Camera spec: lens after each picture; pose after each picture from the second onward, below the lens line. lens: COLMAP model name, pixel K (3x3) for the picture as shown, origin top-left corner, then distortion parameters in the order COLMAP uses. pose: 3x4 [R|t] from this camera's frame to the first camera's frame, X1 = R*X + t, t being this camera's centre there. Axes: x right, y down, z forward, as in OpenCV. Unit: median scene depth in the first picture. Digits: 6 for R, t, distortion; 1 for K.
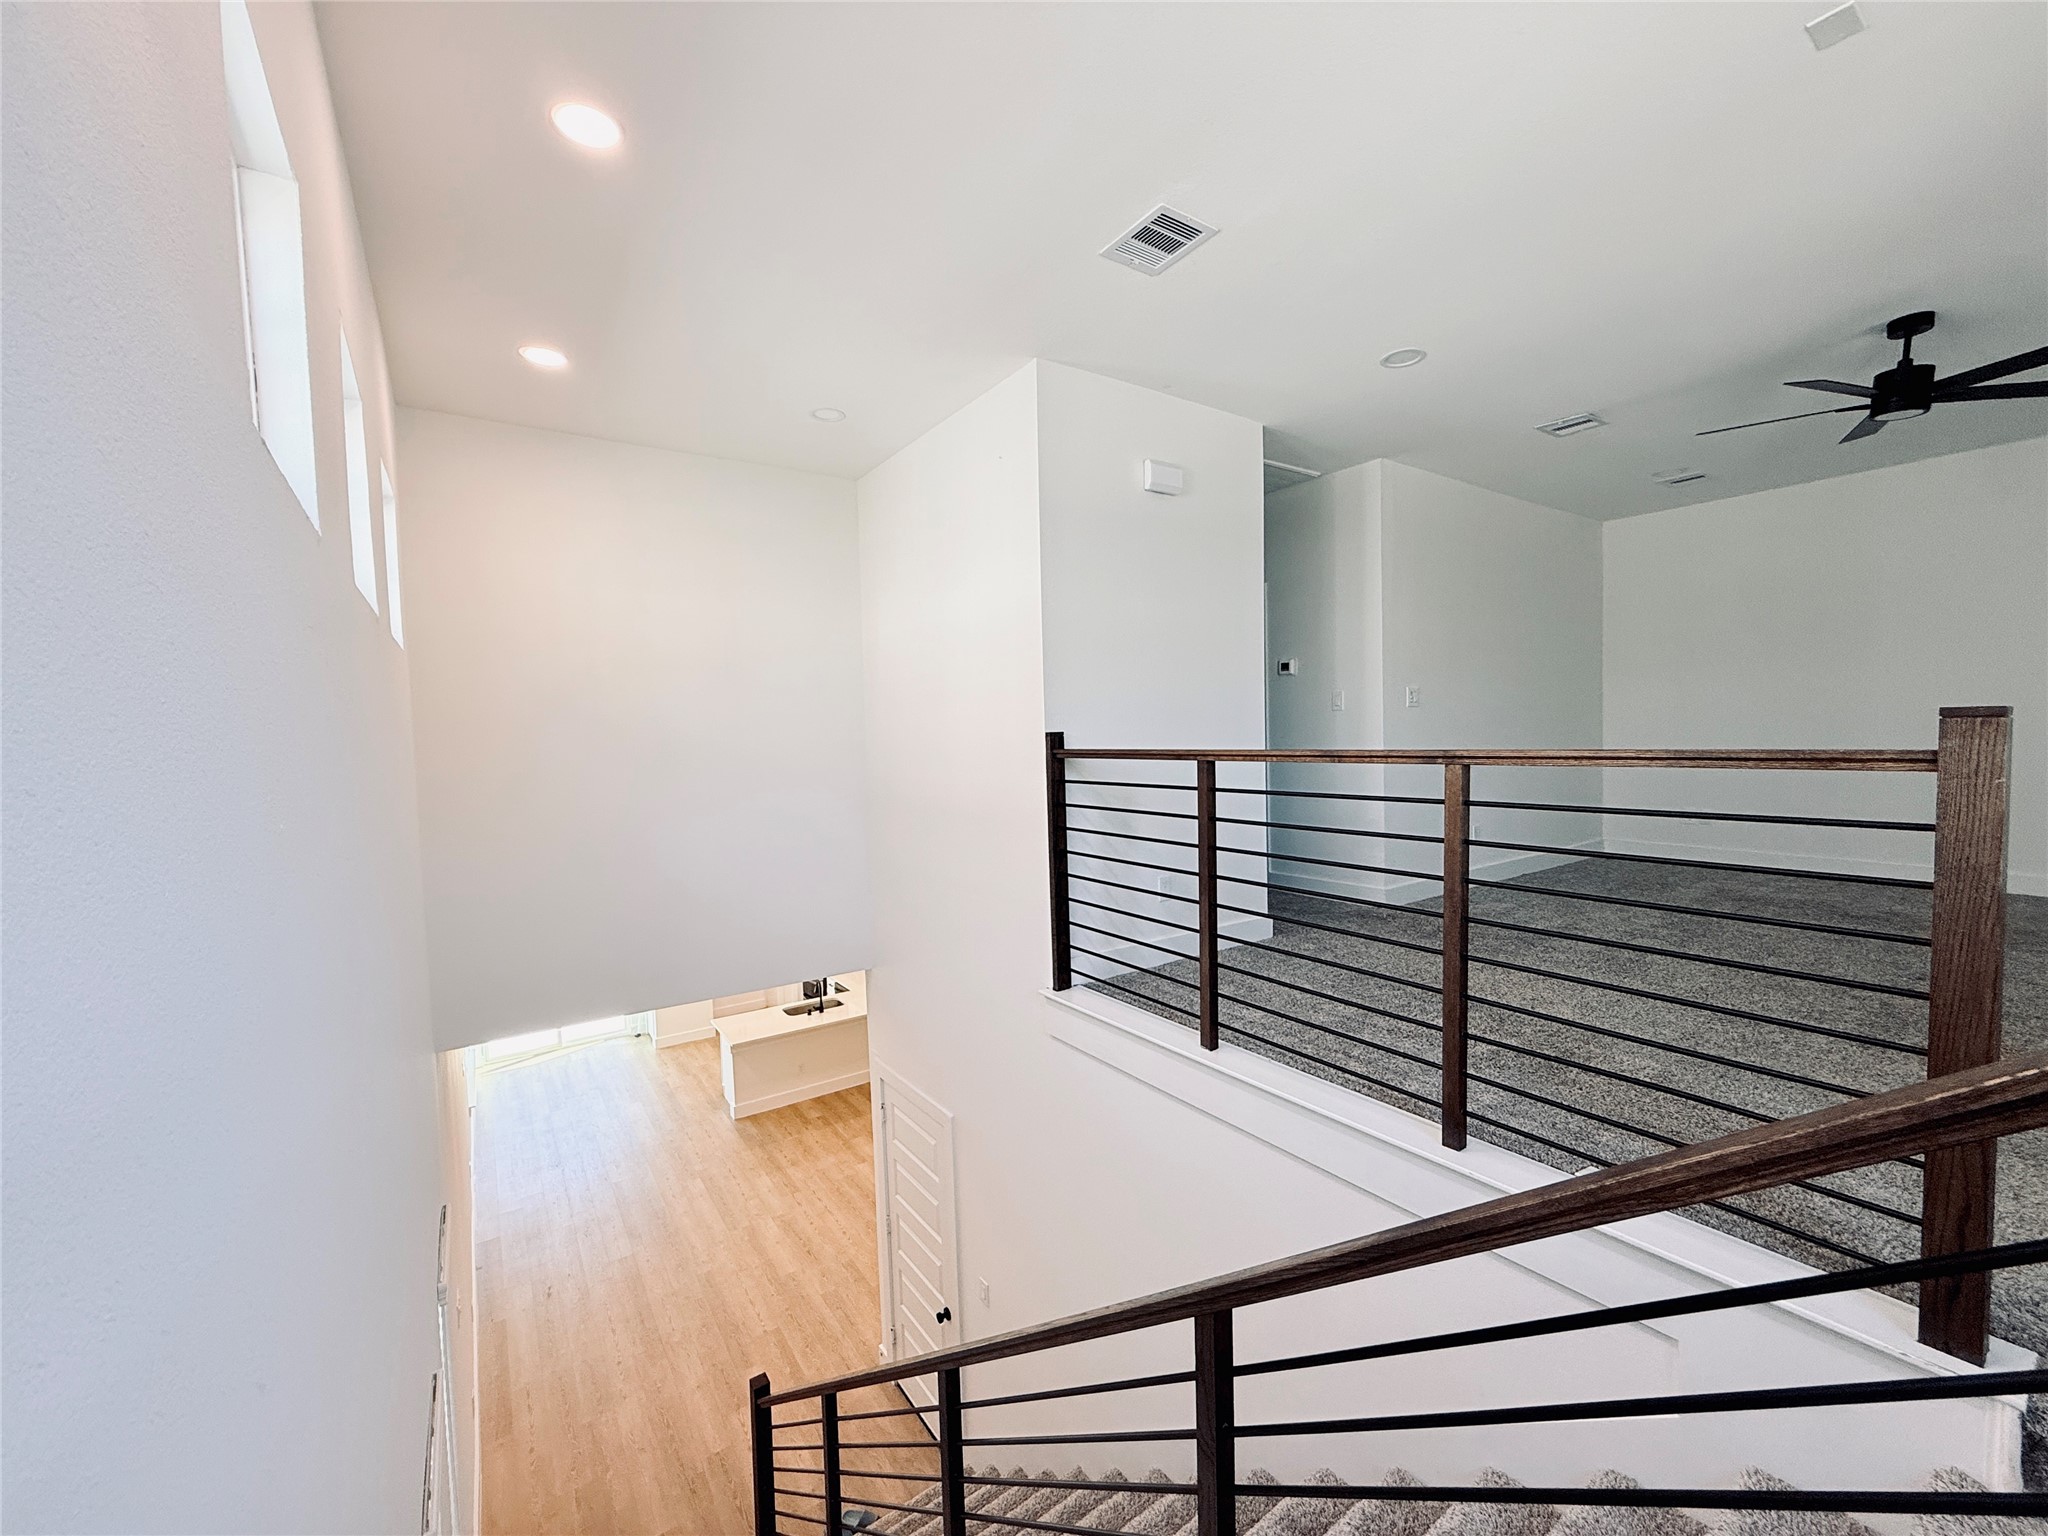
lens RADIAL K [[814.8, 0, 1023.4], [0, 814.8, 772.6], [0, 0, 1]] dist [-0.002231, 0.000680]
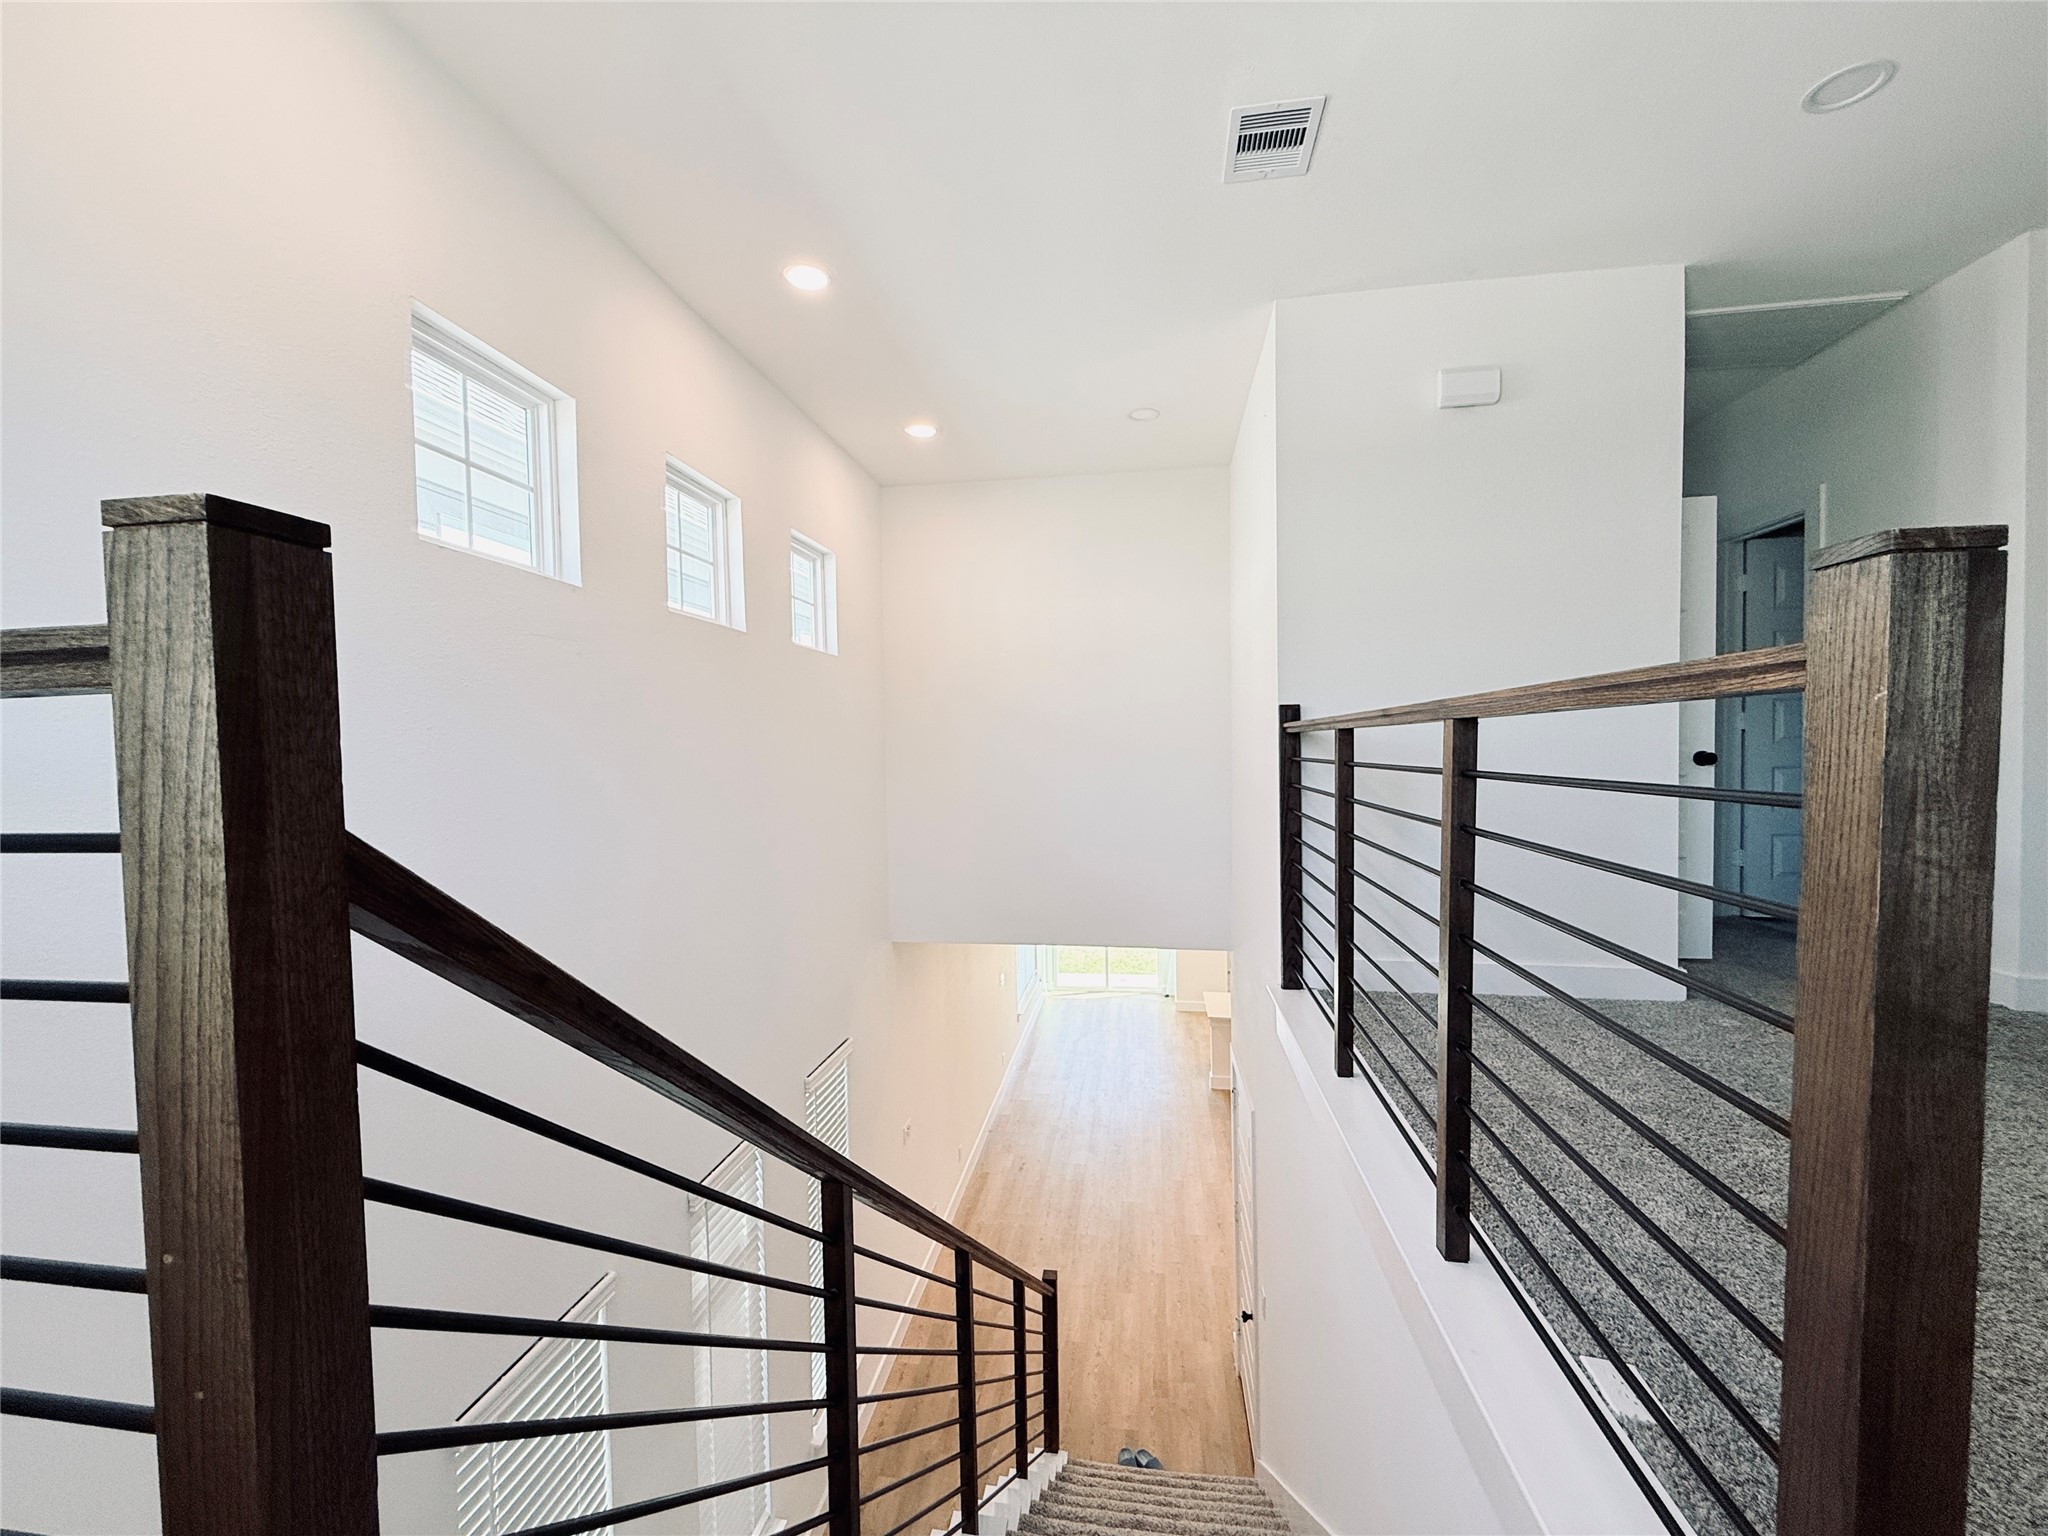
lens RADIAL K [[814.8, 0, 1023.4], [0, 814.8, 772.6], [0, 0, 1]] dist [-0.002231, 0.000680]
pose [[0.728574, 0.039899, -0.683804, 0.422212], [-0.041182, 0.999048, 0.014415, 0.024068], [0.683728, 0.017658, 0.729524, 0.125868]]
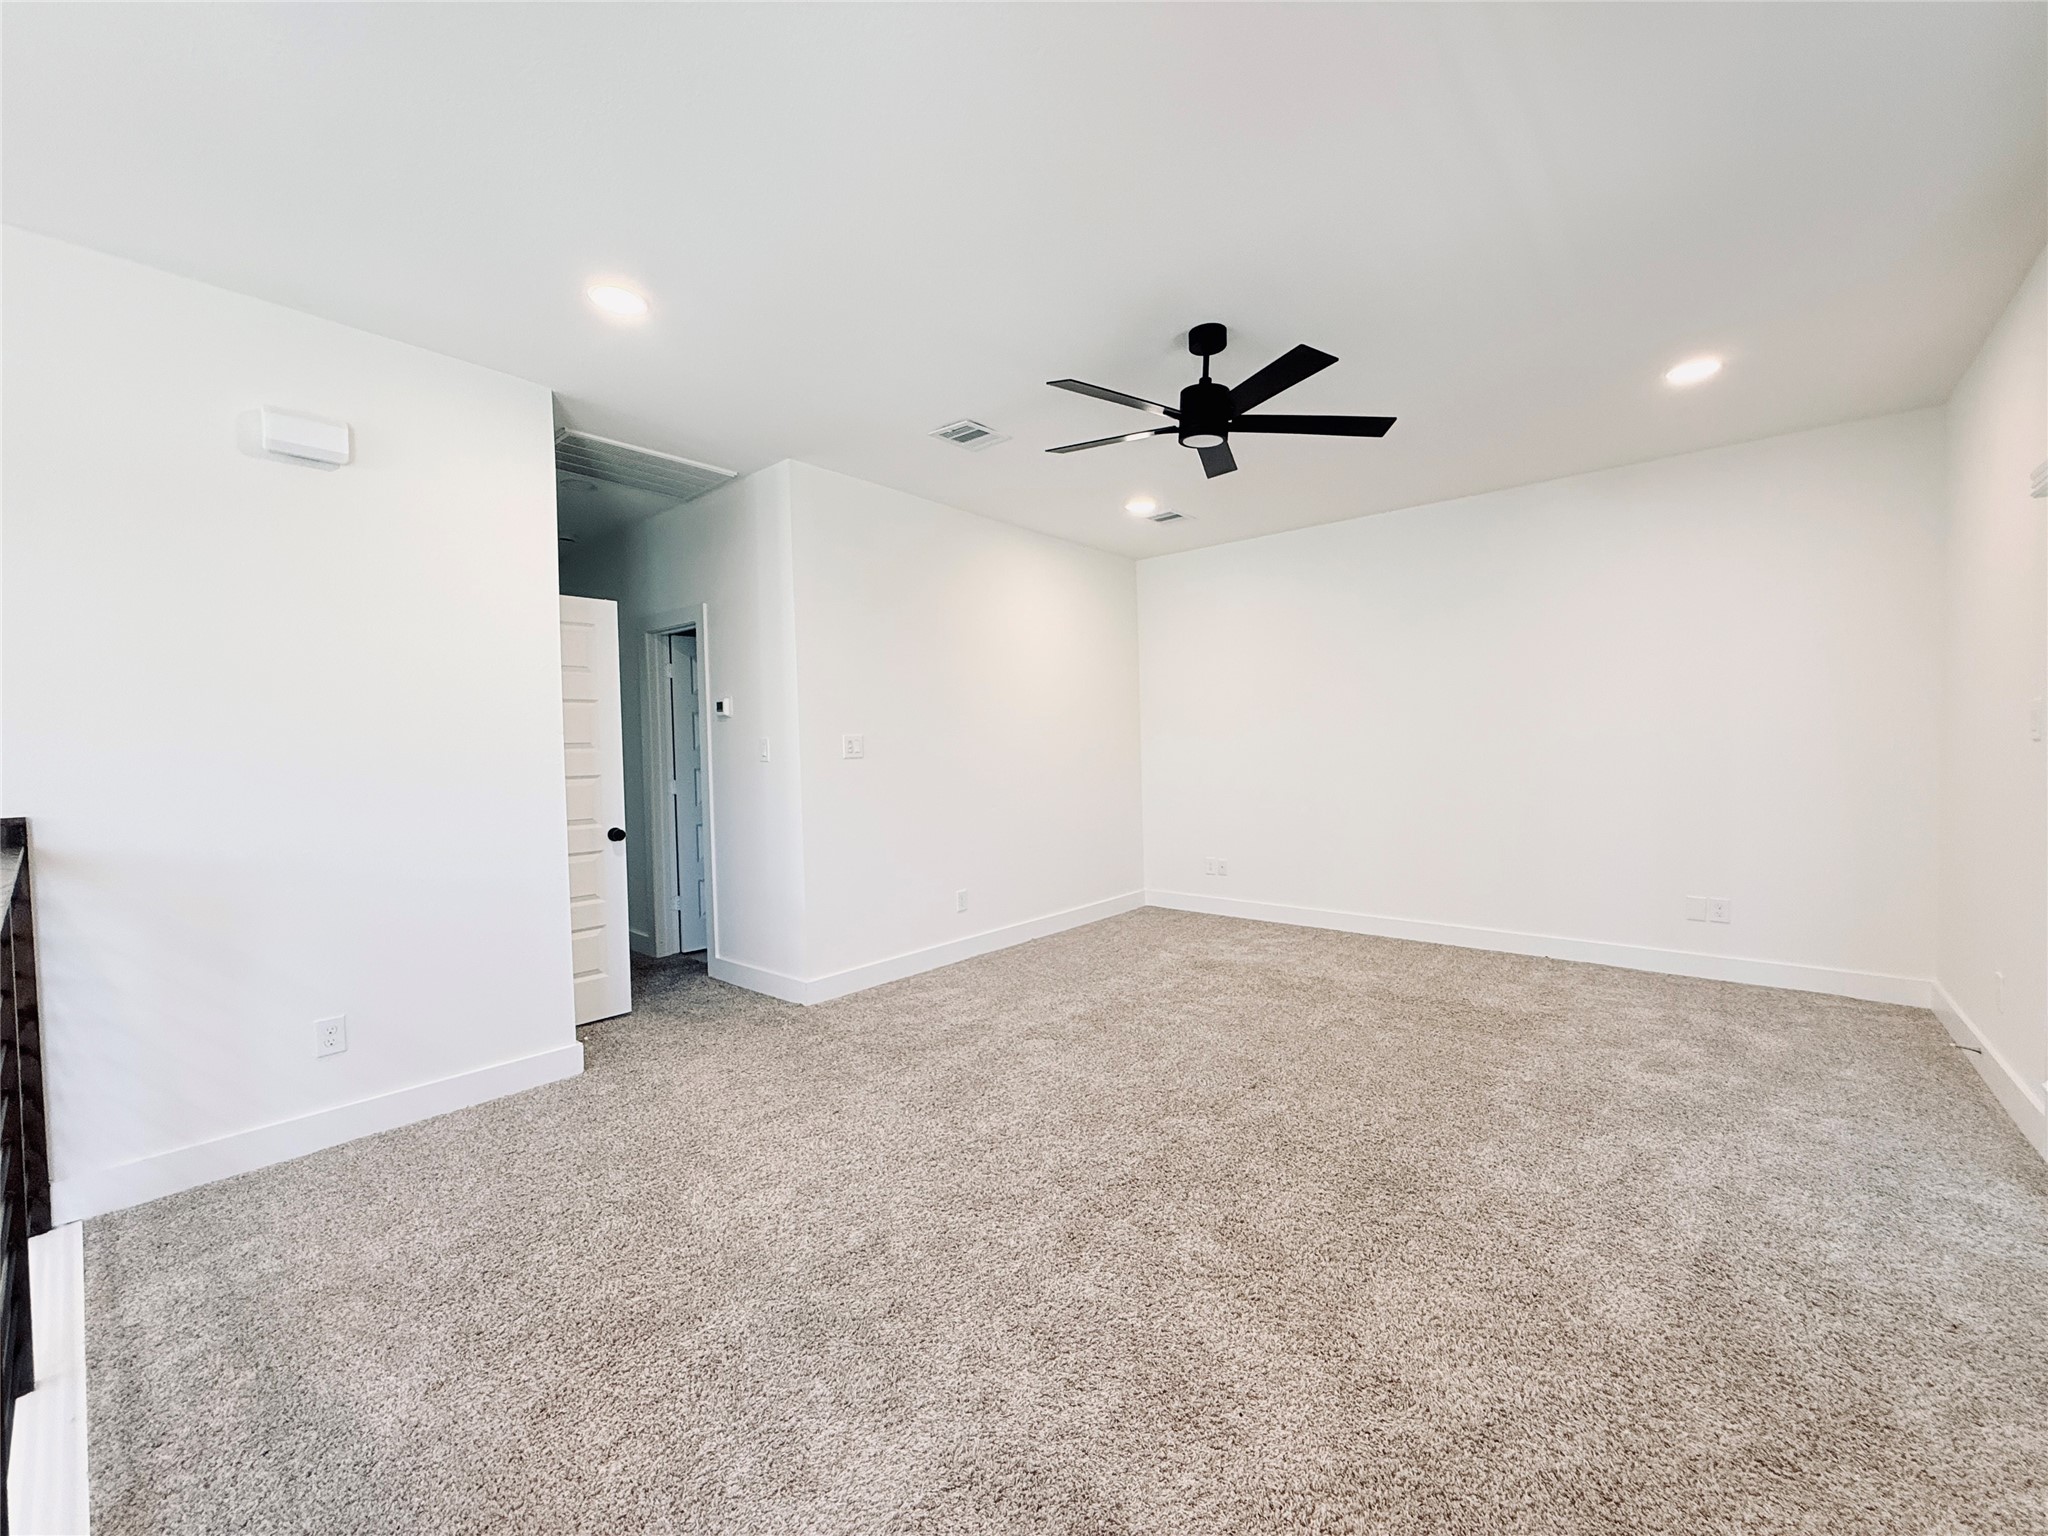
lens RADIAL K [[814.8, 0, 1023.4], [0, 814.8, 772.6], [0, 0, 1]] dist [-0.002231, 0.000680]
pose [[0.965964, -0.000201, 0.258678, 0.581455], [0.007057, 0.999648, -0.025577, -0.058464], [-0.258582, 0.026532, 0.965625, 0.194733]]
